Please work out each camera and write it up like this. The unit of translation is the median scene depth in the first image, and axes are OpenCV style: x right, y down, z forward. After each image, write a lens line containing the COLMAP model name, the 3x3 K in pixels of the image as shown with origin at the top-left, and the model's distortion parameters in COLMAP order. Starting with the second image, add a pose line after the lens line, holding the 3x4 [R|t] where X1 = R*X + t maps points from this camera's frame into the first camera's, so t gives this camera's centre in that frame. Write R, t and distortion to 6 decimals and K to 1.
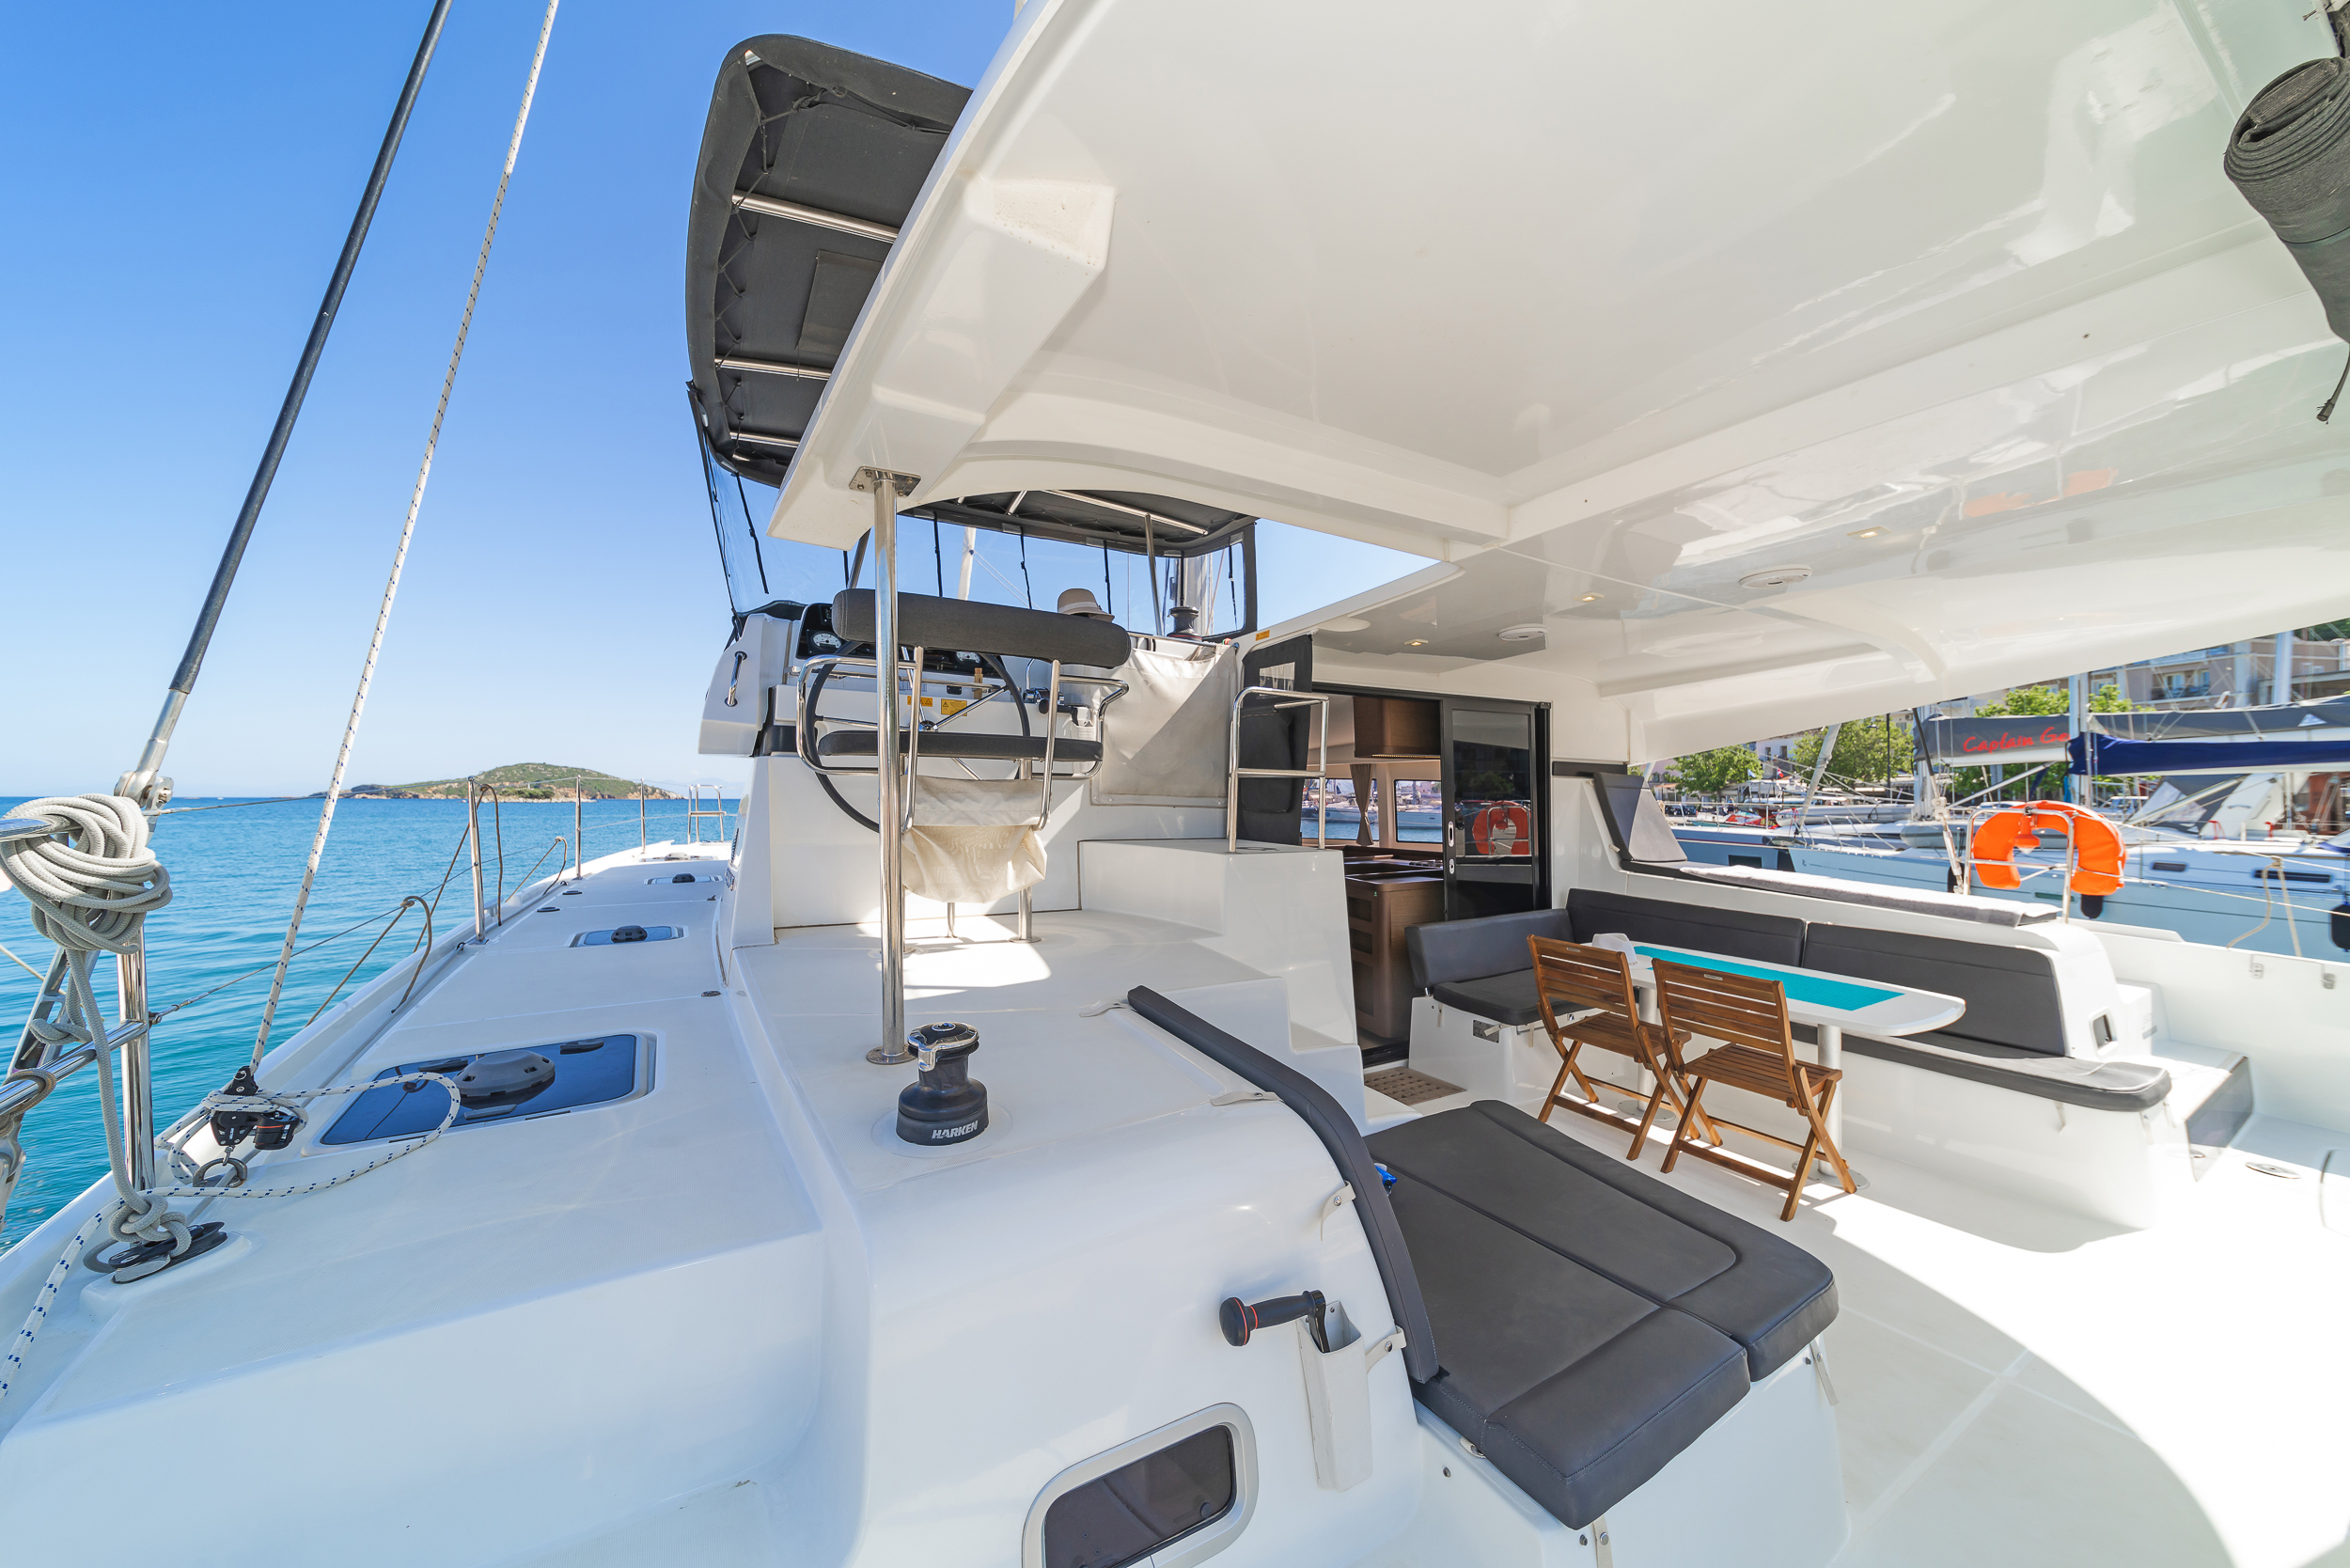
lens RADIAL K [[849.2, 0, 1117.5], [0, 849.2, 785.2], [0, 0, 1]] dist [0.007605, -0.000021]
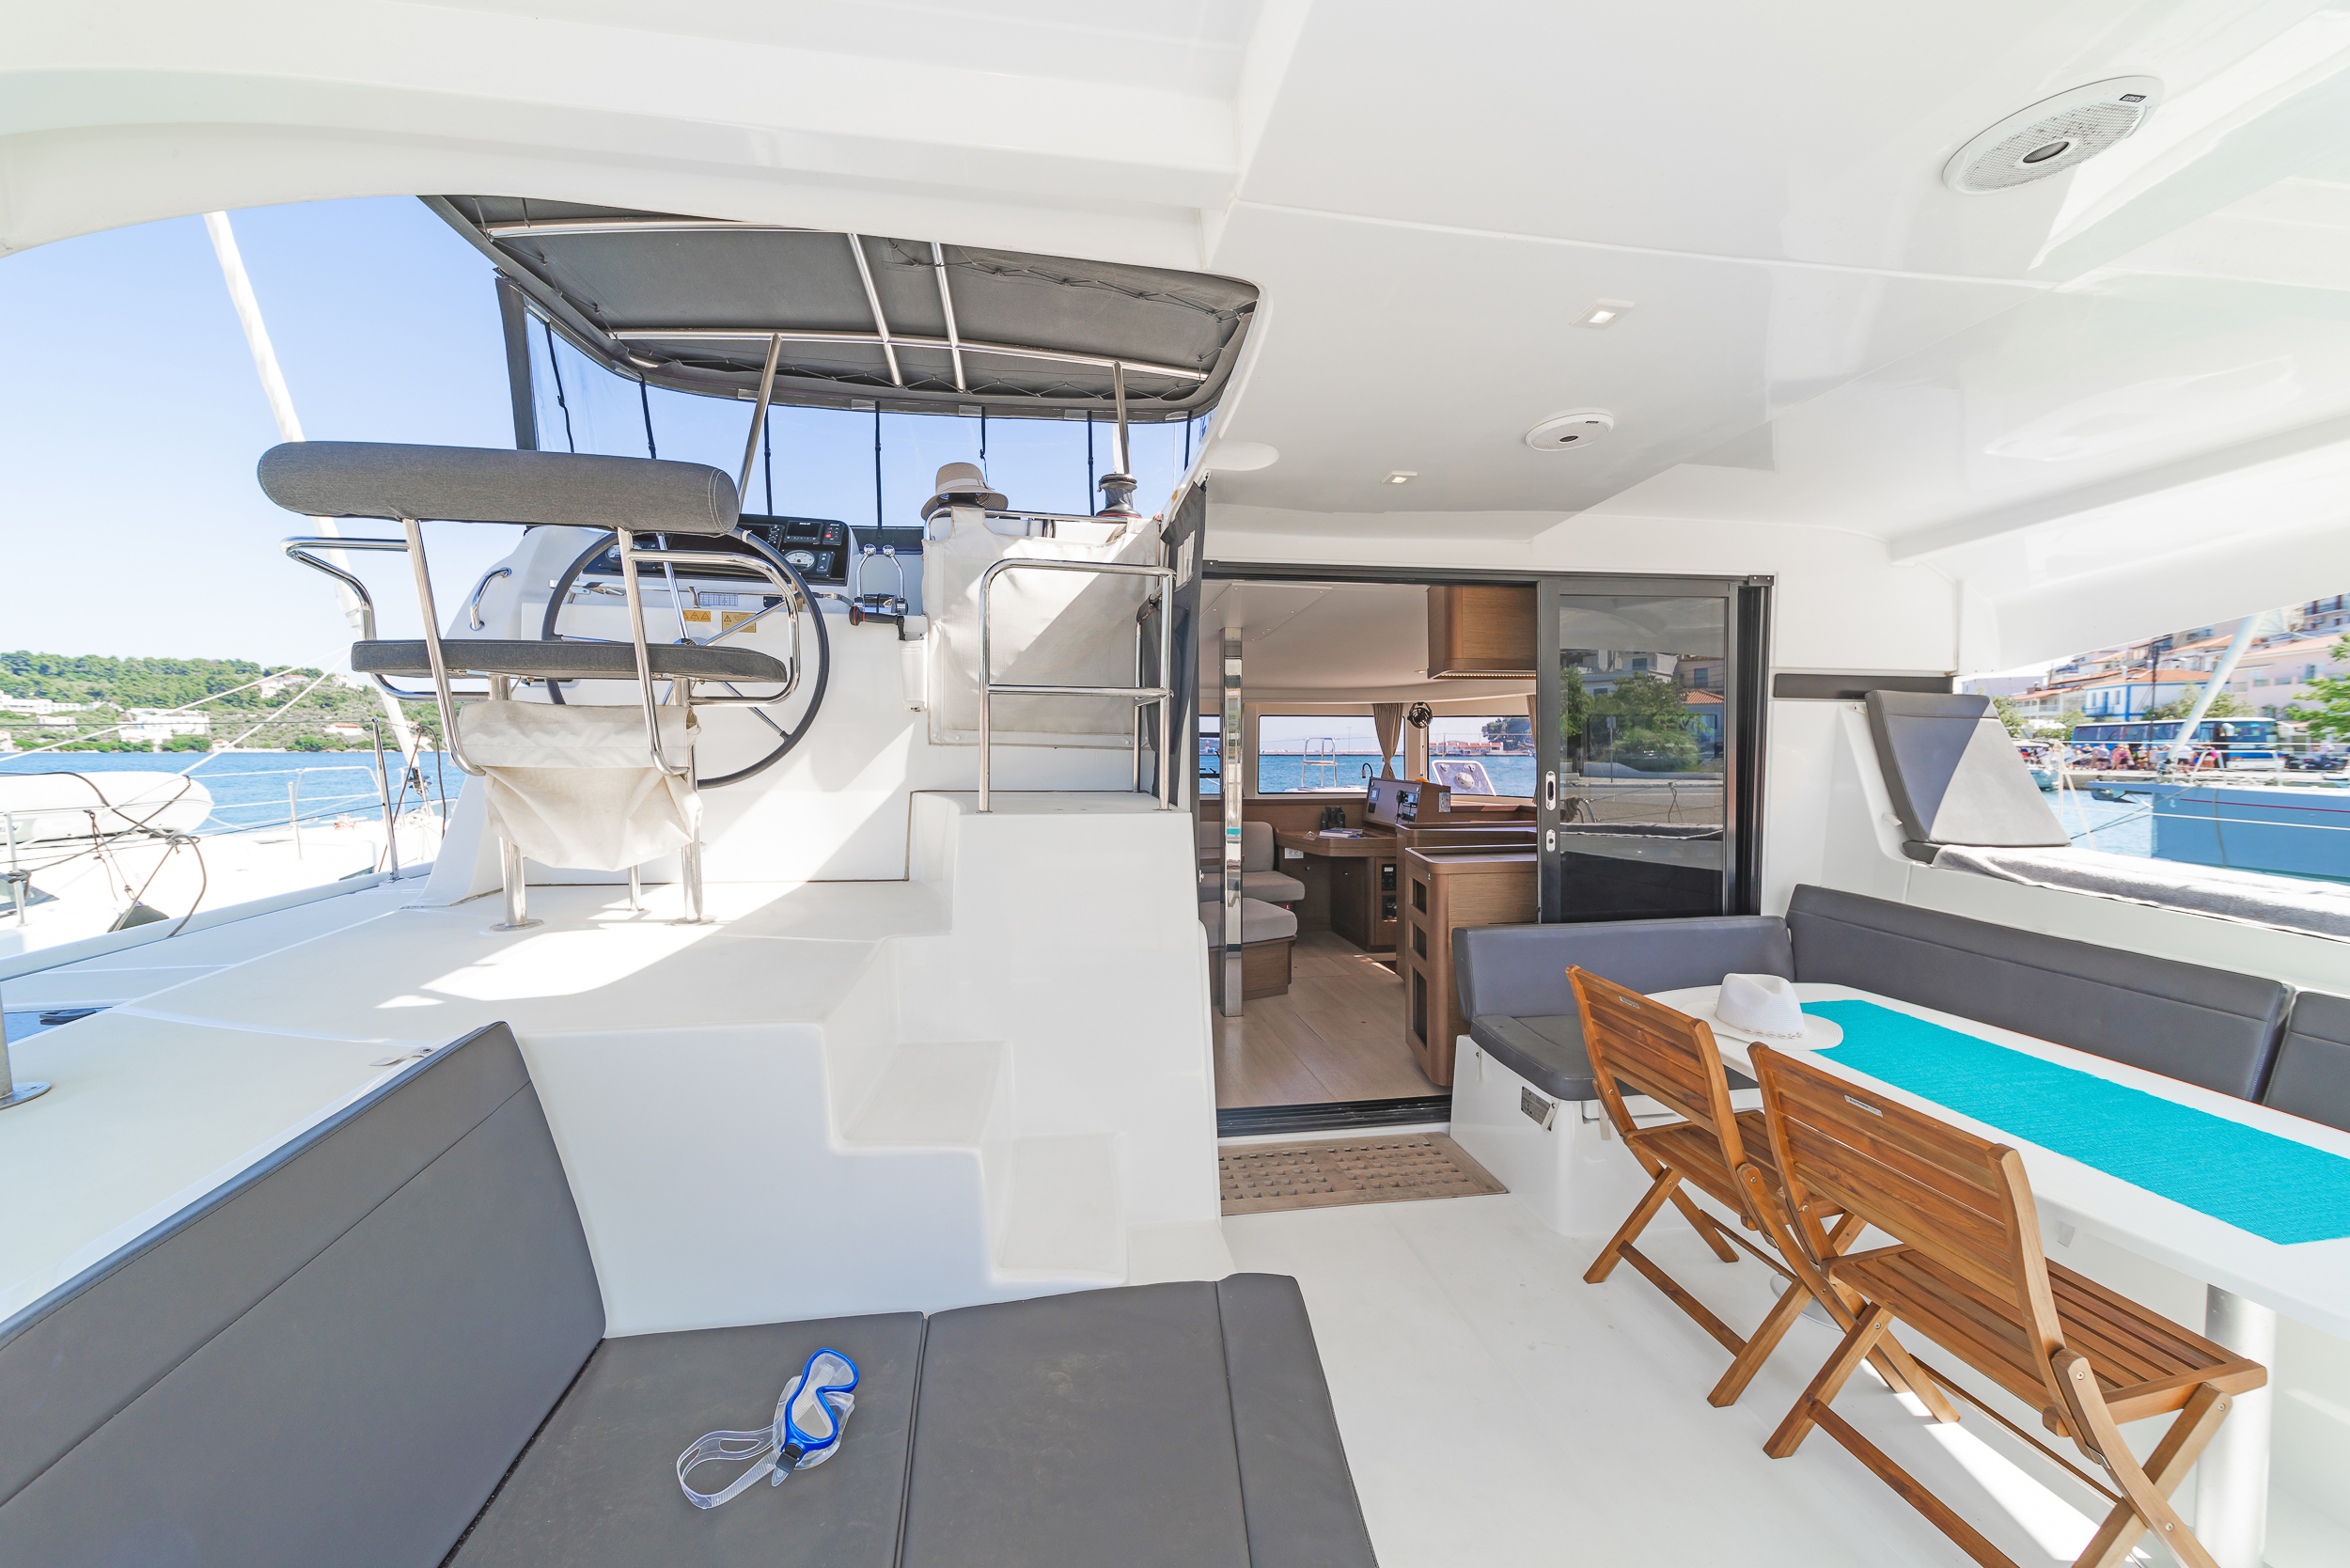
lens RADIAL K [[816.7, 0, 1188.0], [0, 816.7, 782.9], [0, 0, 1]] dist [0.008614, 0.000046]
pose [[0.927969, 0.015123, -0.372349, 0.353056], [0.006215, 0.998409, 0.056041, 0.014328], [0.372604, -0.054318, 0.926399, 0.308277]]
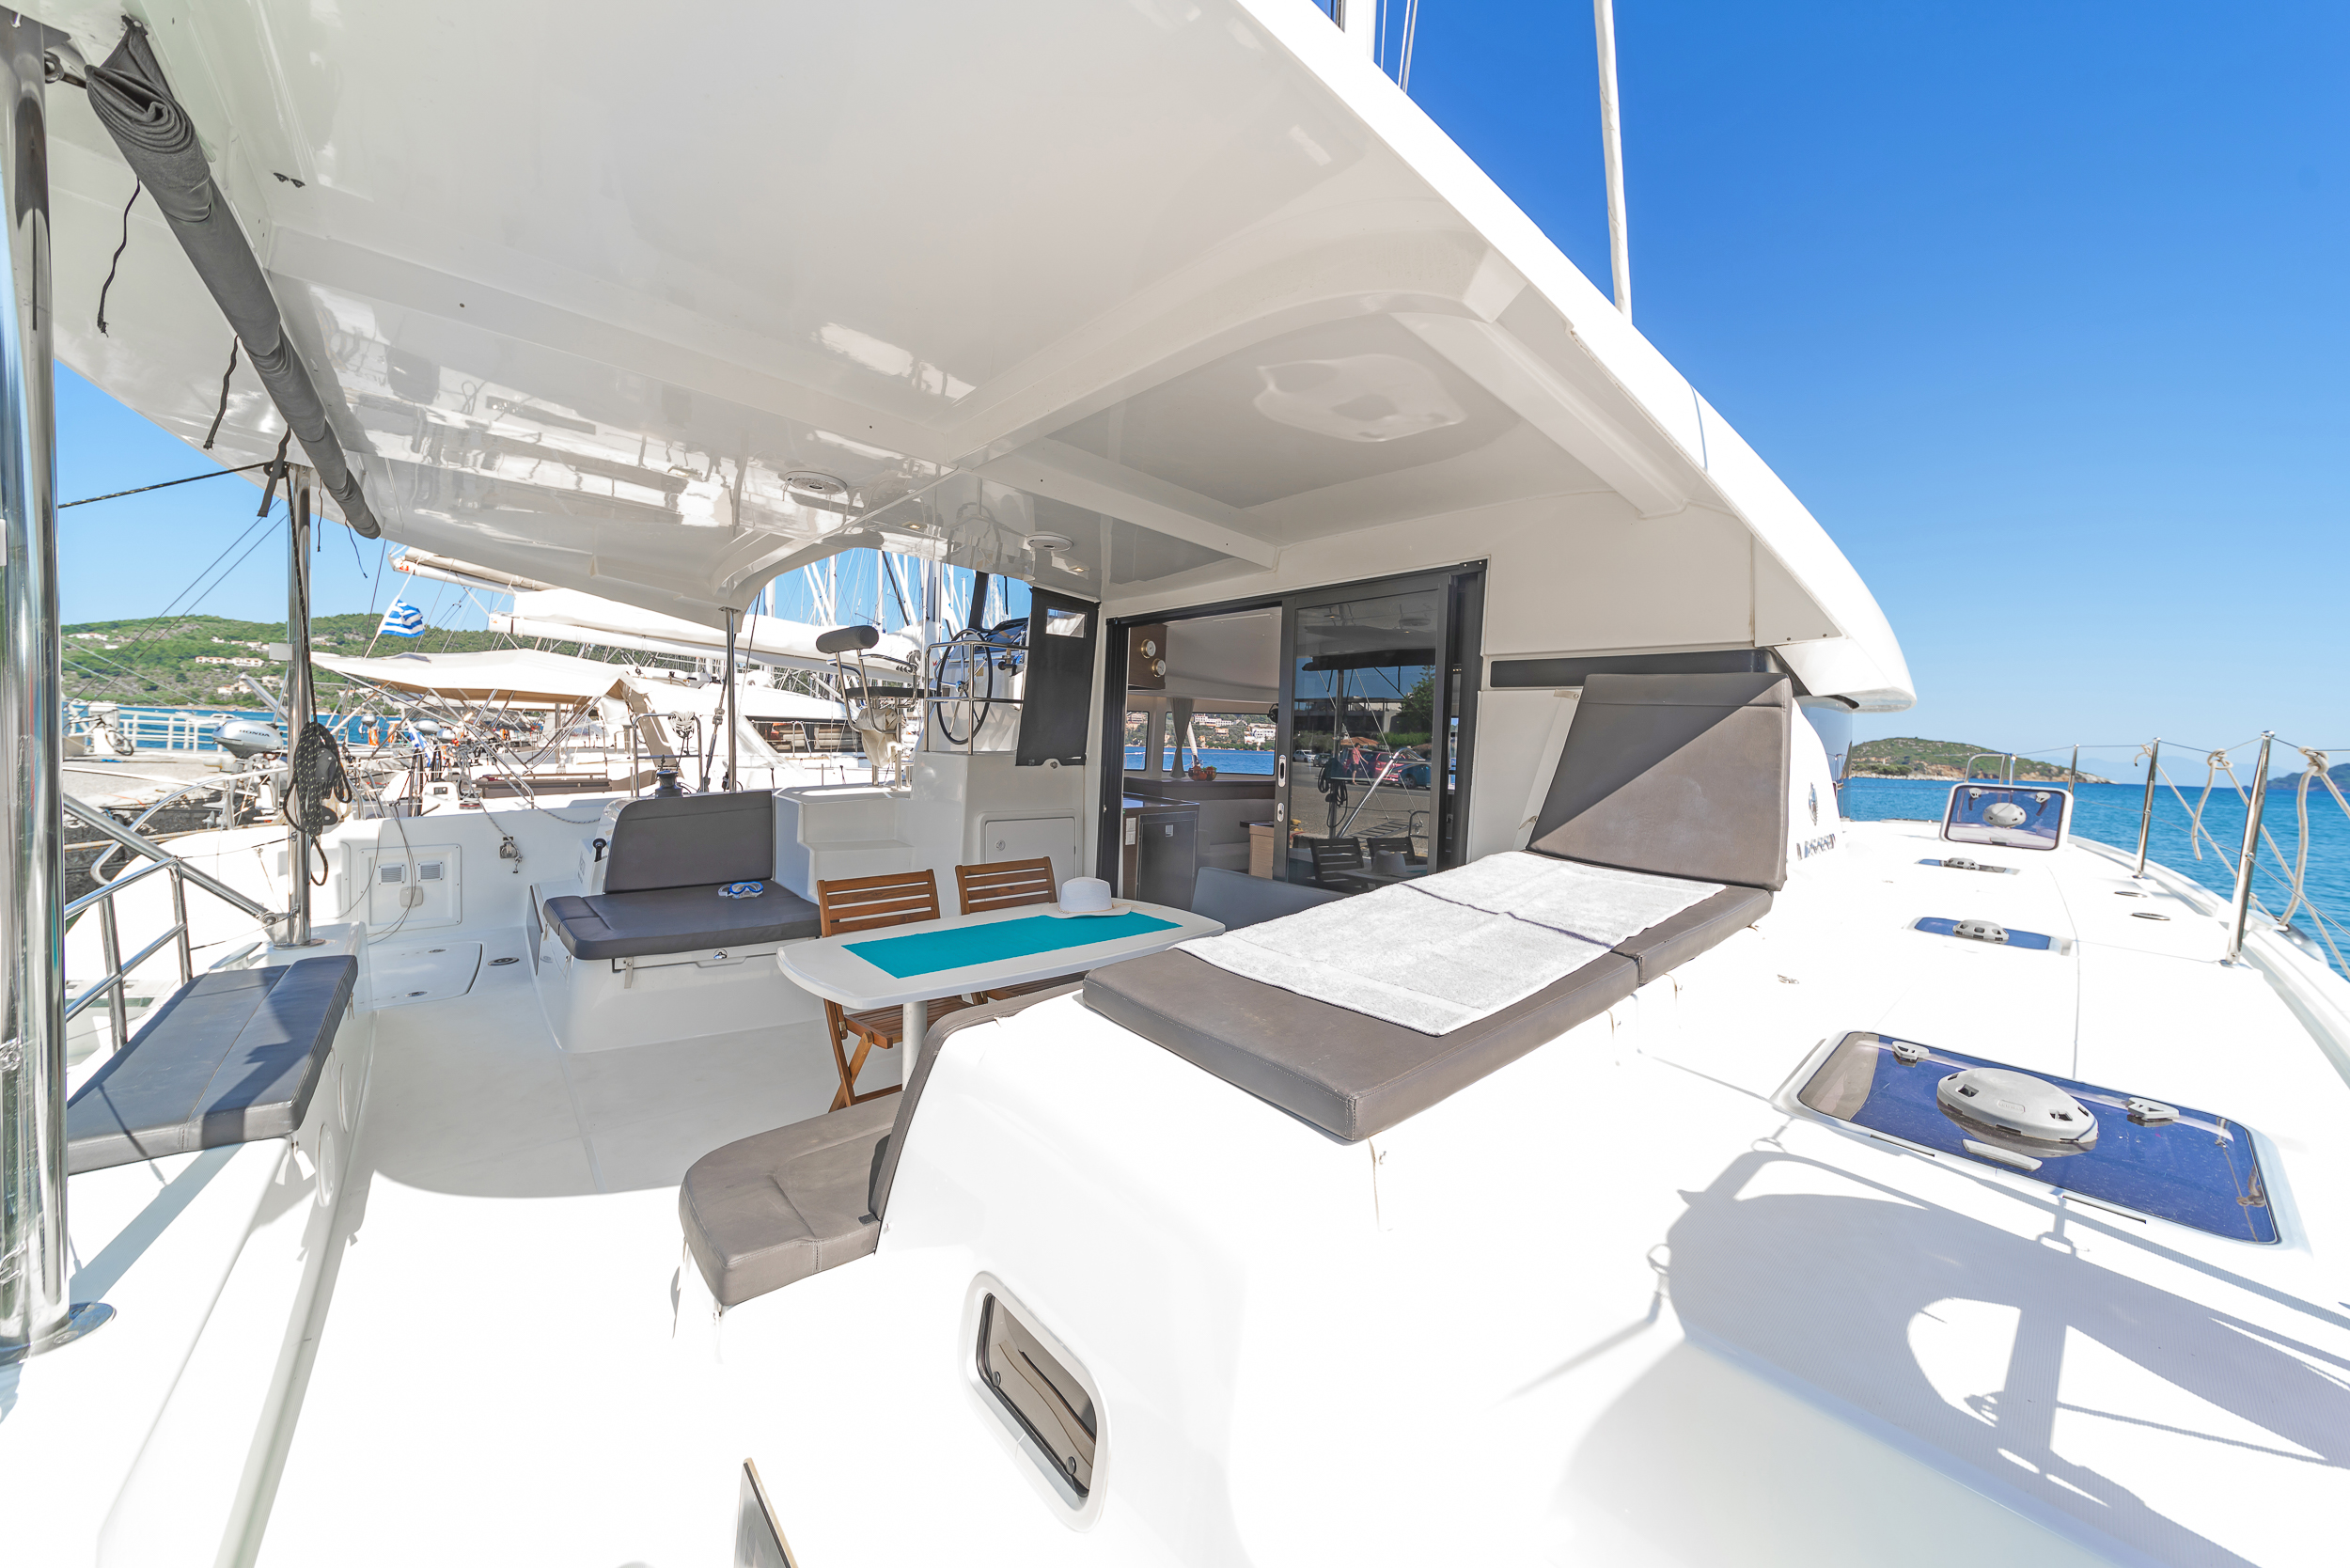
lens RADIAL K [[816.7, 0, 1188.0], [0, 816.7, 782.9], [0, 0, 1]] dist [0.008614, 0.000046]
pose [[0.199777, 0.053281, -0.978392, 1.039325], [-0.027611, 0.998430, 0.048734, 0.032149], [0.979452, 0.017278, 0.200934, 0.717881]]
